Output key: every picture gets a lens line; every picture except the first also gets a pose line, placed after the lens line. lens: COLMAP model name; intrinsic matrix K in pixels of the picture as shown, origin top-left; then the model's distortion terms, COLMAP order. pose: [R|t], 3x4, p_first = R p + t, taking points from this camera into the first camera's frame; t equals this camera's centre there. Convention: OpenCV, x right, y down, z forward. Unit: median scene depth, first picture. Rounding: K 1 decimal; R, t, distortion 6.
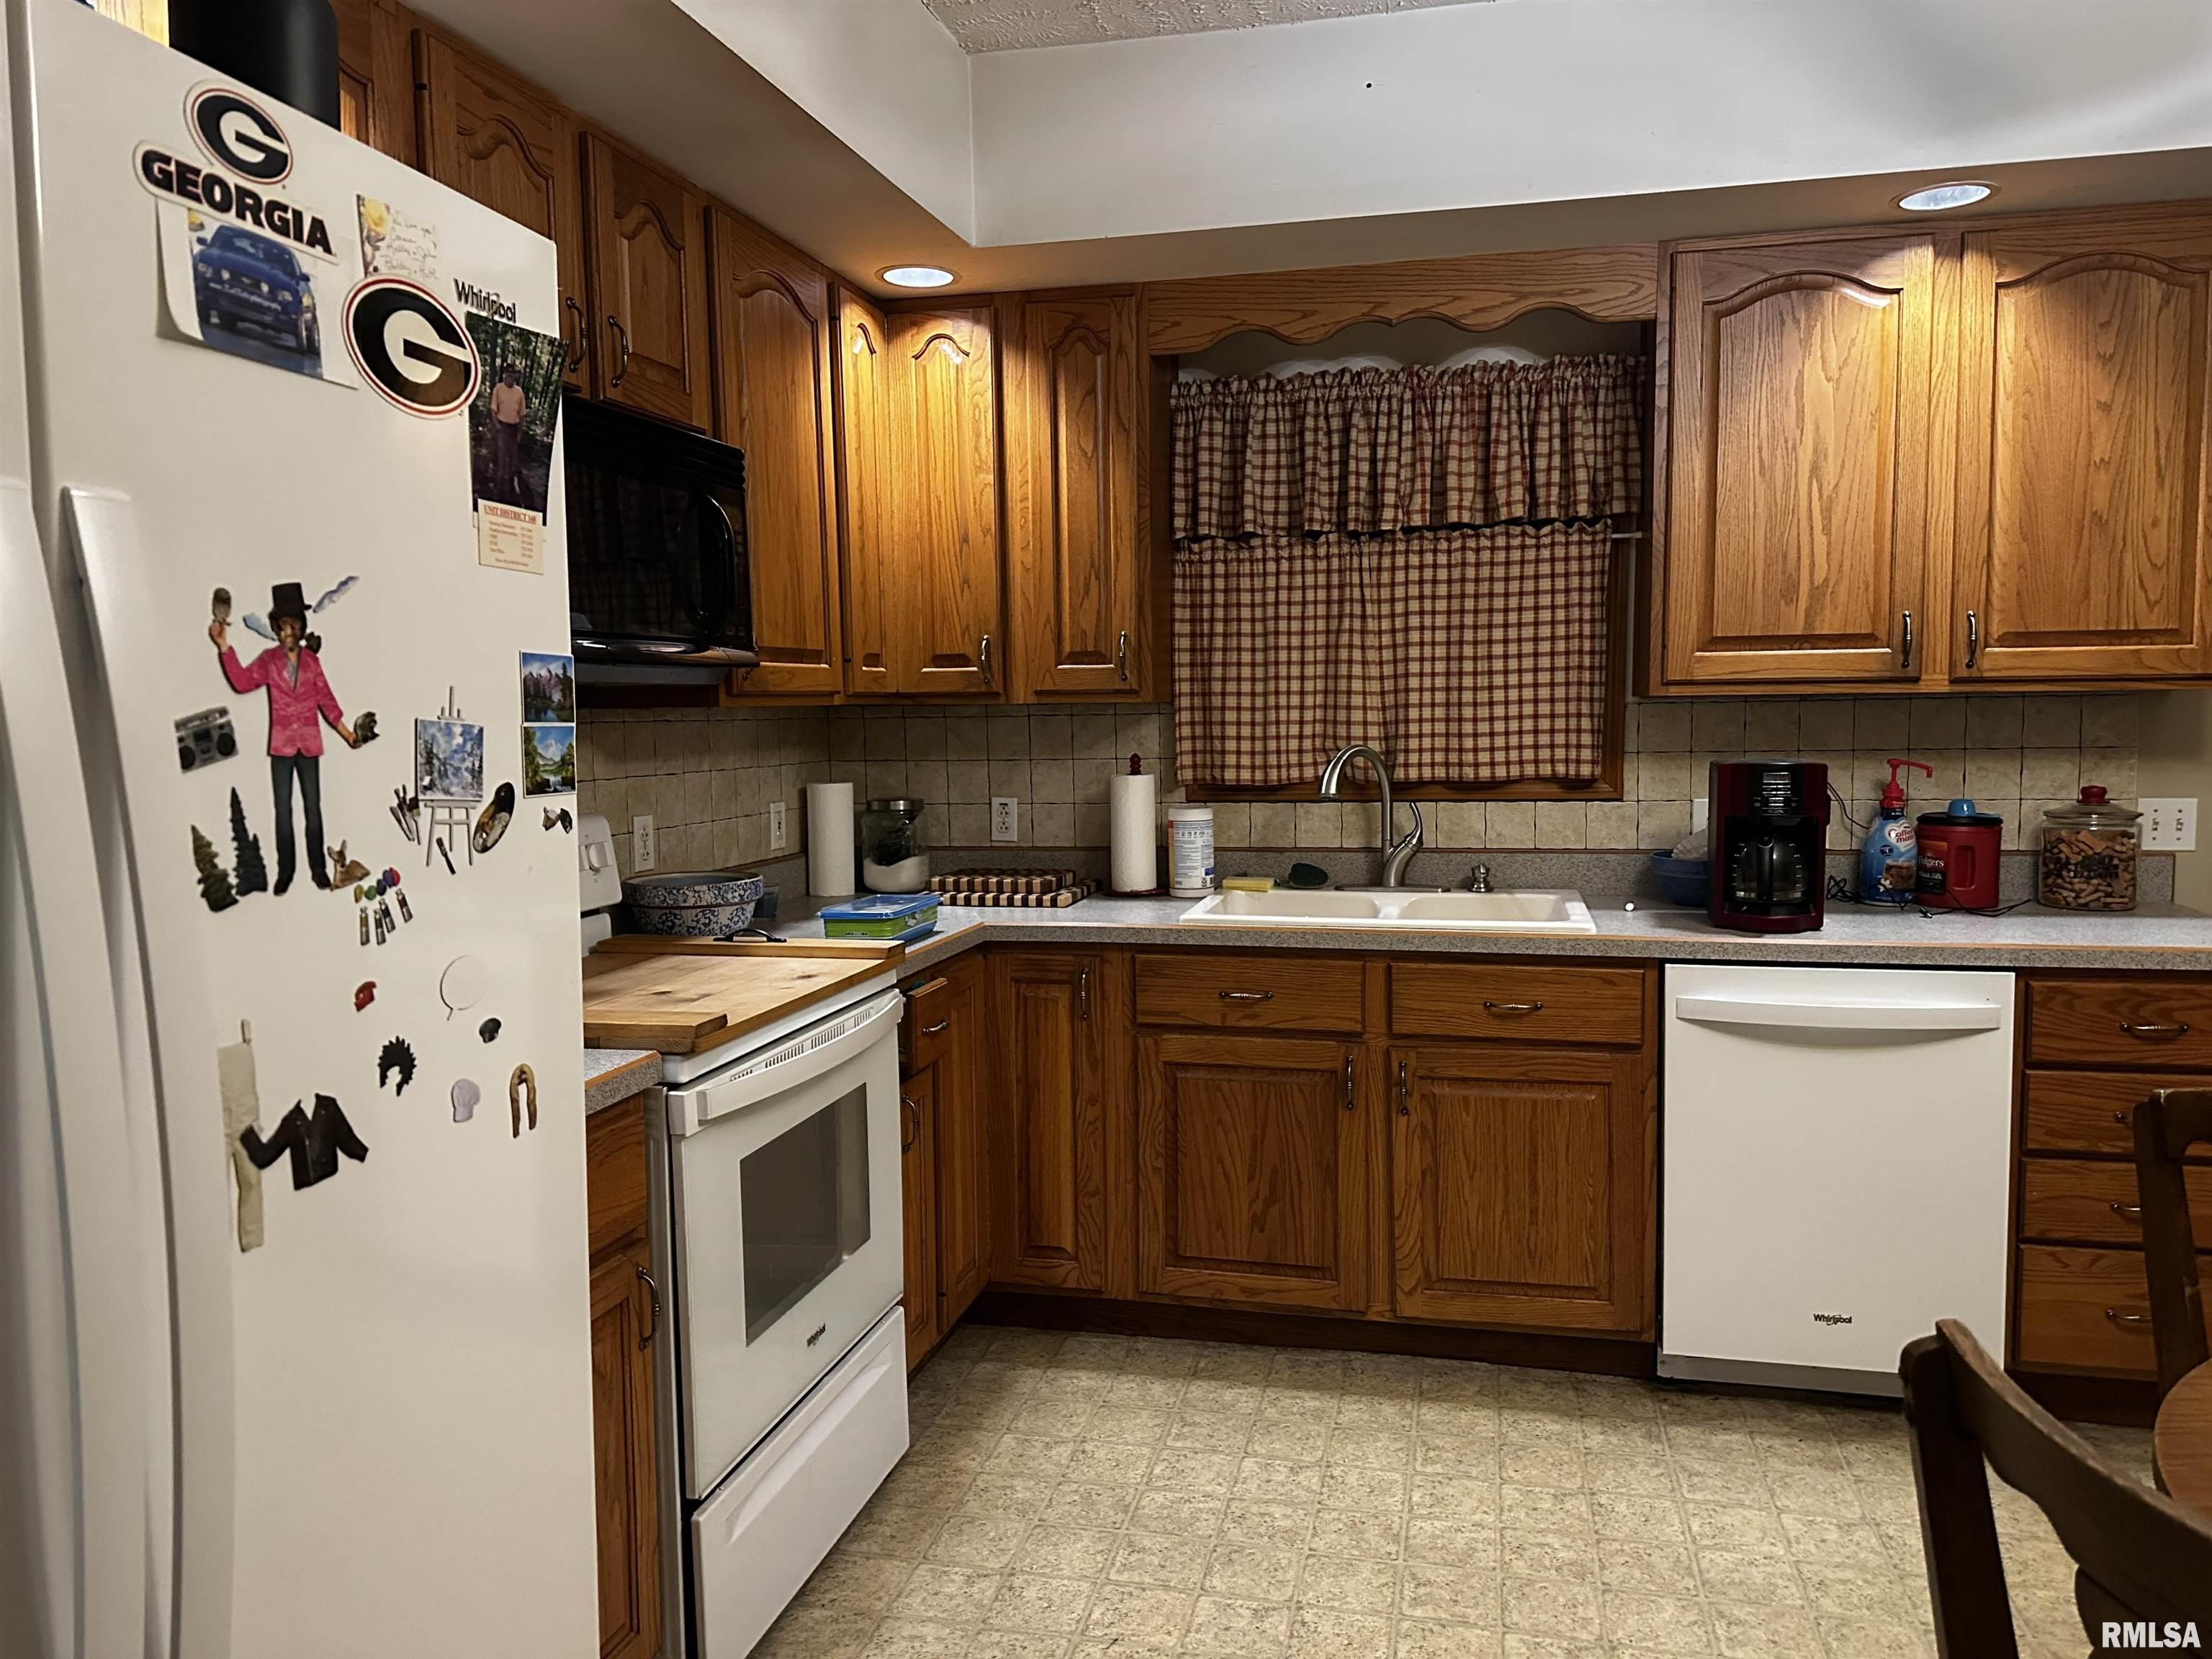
lens RADIAL K [[1568.0, 0, 1103.2], [0, 1568.0, 850.6], [0, 0, 1]] dist [0.017507, -0.000701]
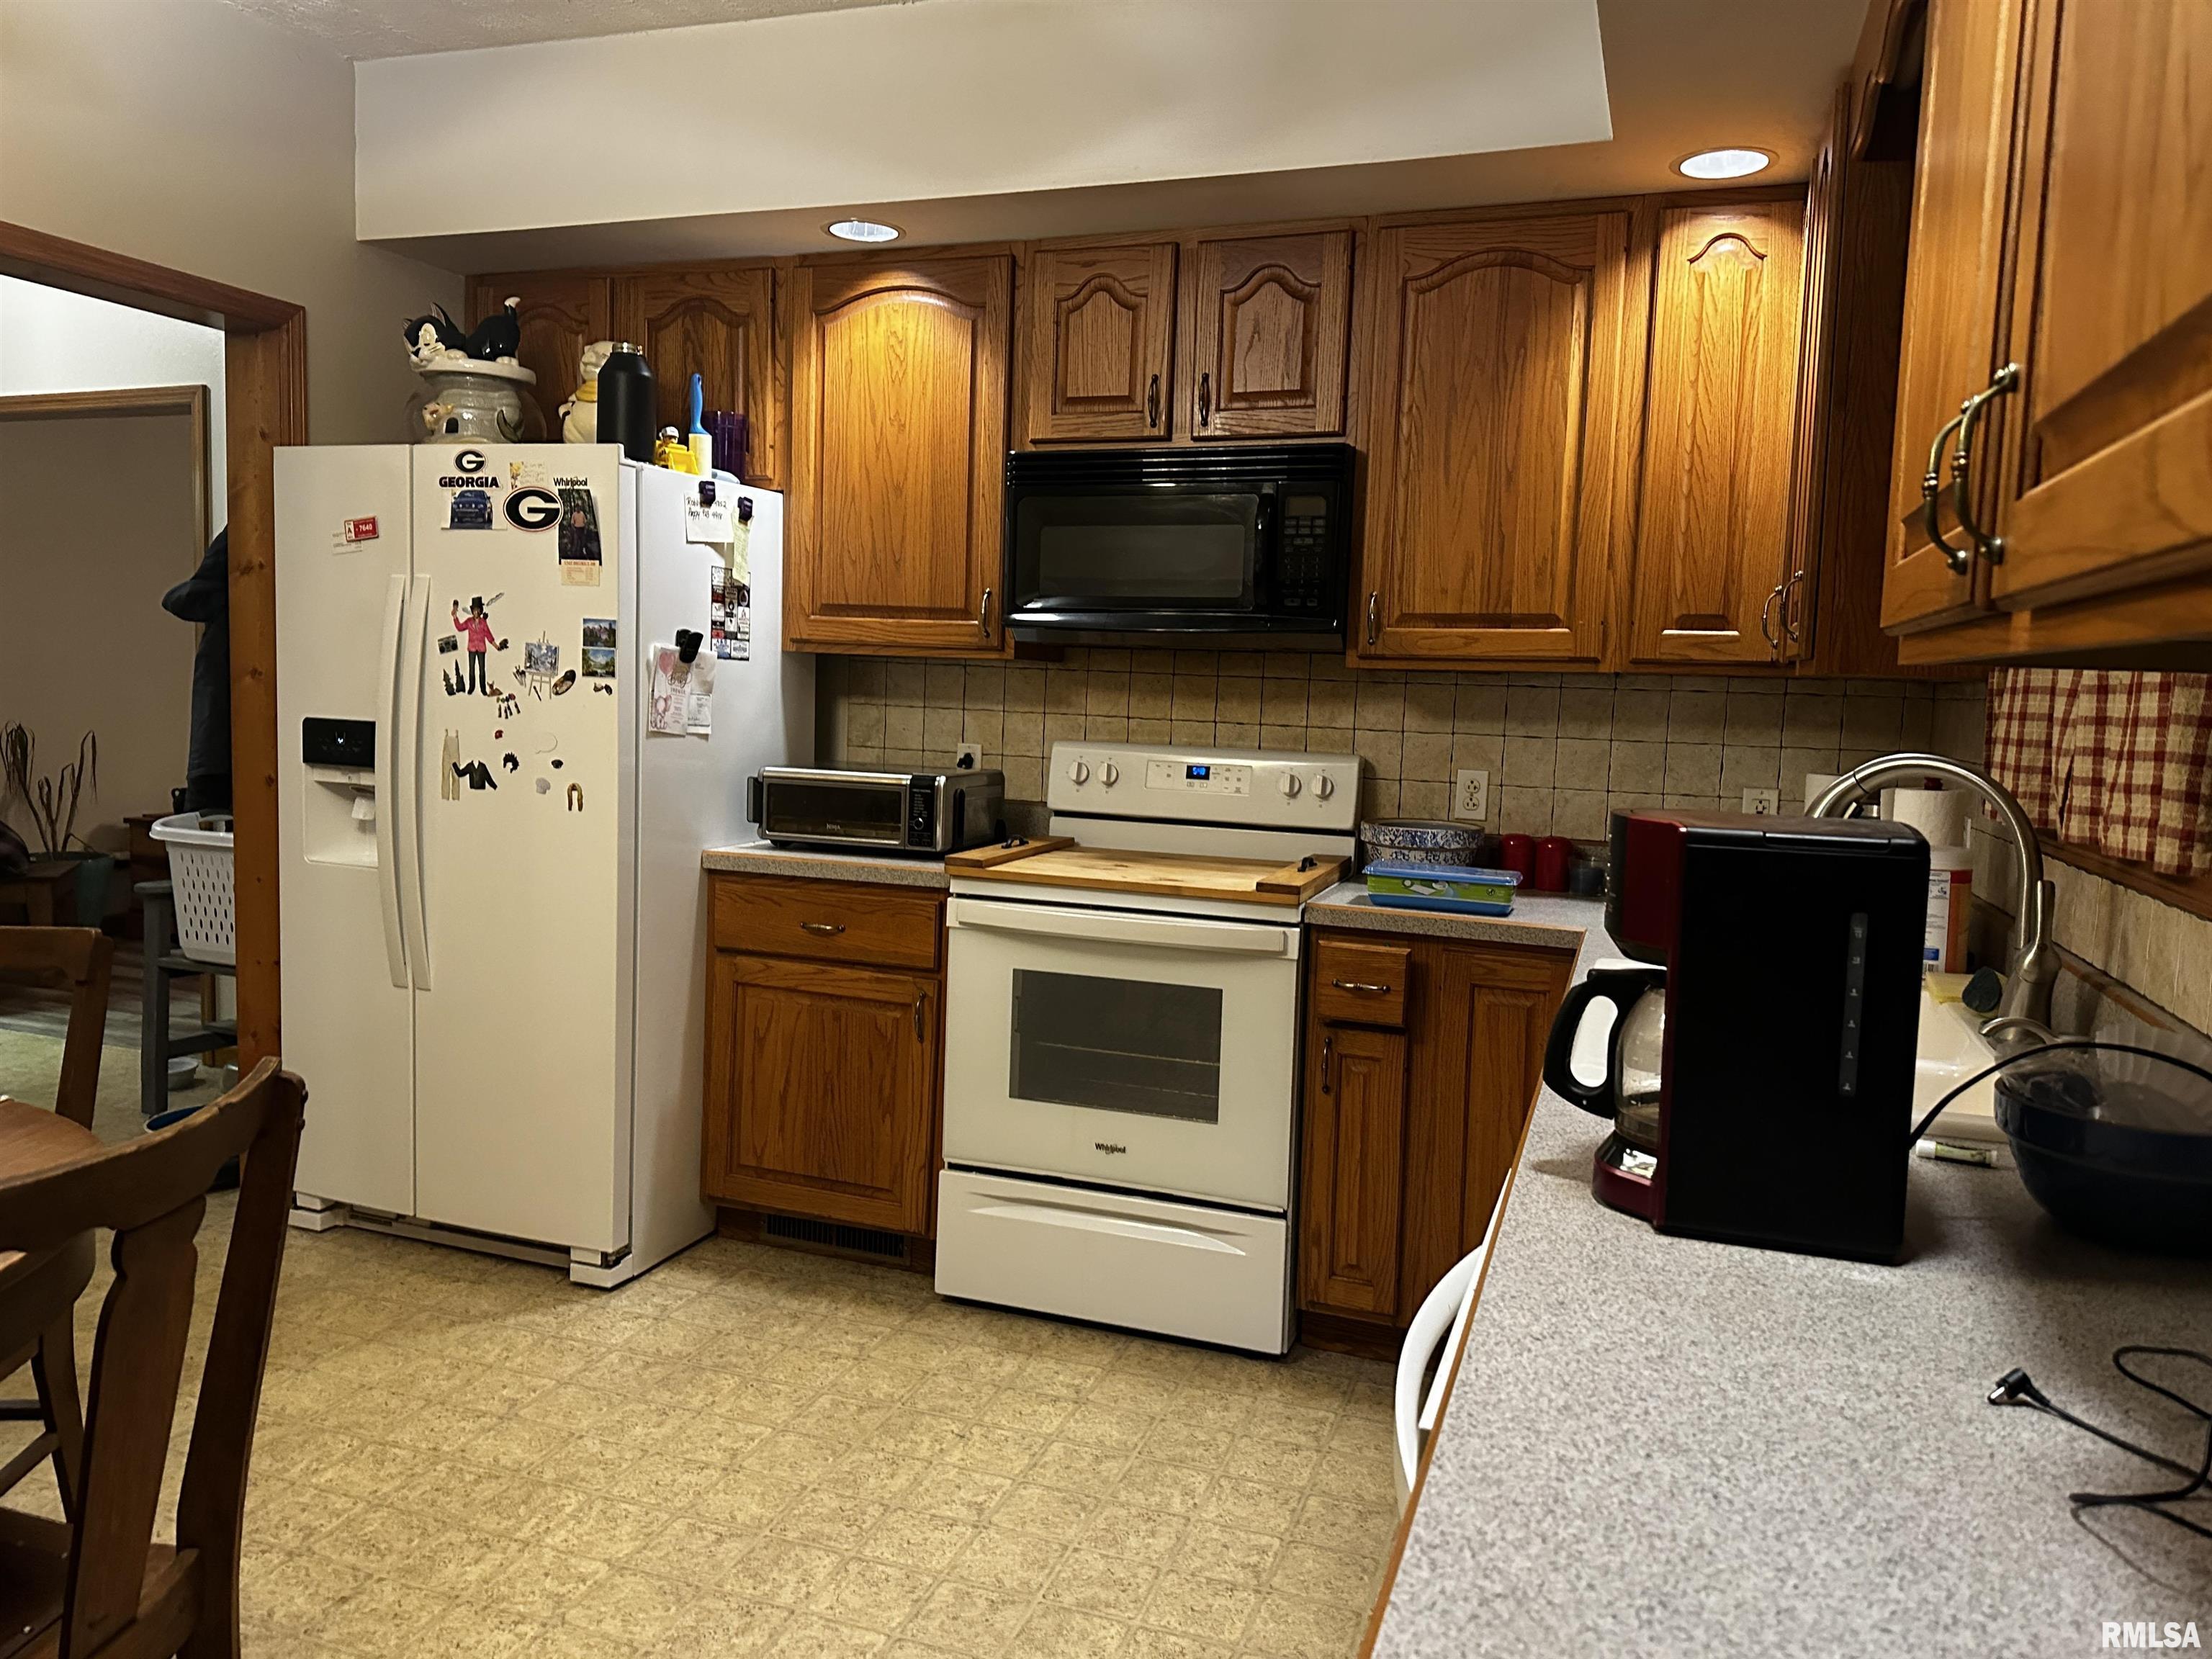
lens RADIAL K [[1550.1, 0, 1106.0], [0, 1550.1, 829.5], [0, 0, 1]] dist [0.128539, -0.201291]
pose [[-0.099865, 0.107159, -0.989214, 2.348939], [-0.124921, 0.984967, 0.119310, -0.226342], [0.987128, 0.135489, -0.084977, 2.383580]]
